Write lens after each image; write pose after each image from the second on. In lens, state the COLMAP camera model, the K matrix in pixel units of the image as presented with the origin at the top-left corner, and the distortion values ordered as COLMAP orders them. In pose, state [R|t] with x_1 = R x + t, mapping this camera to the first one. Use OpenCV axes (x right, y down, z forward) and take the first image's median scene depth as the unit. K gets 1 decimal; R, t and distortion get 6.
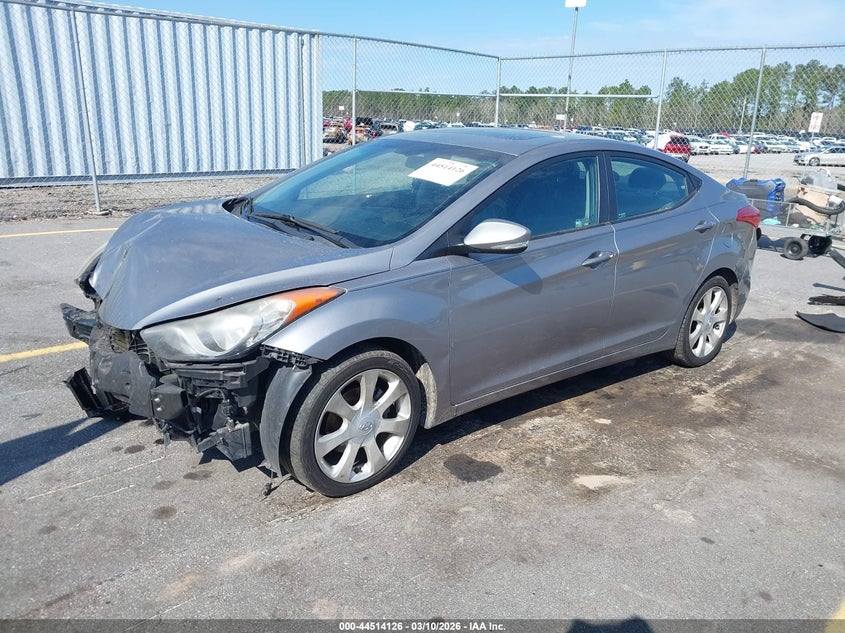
lens RADIAL K [[650.1, 0, 422.5], [0, 650.1, 316.5], [0, 0, 1]] dist [-0.028077, -0.000373]
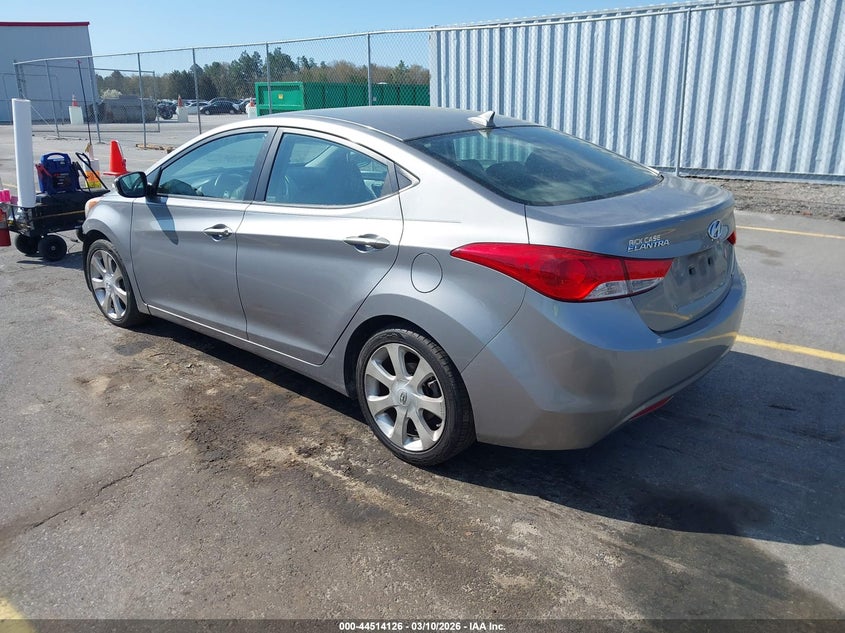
lens RADIAL K [[645.9, 0, 422.5], [0, 645.9, 316.5], [0, 0, 1]] dist [0.009248, 0.001971]
pose [[0.177338, 0.266179, -0.947470, 1.031362], [-0.270854, 0.938752, 0.213034, -0.212417], [0.946145, 0.218847, 0.238572, 0.832360]]
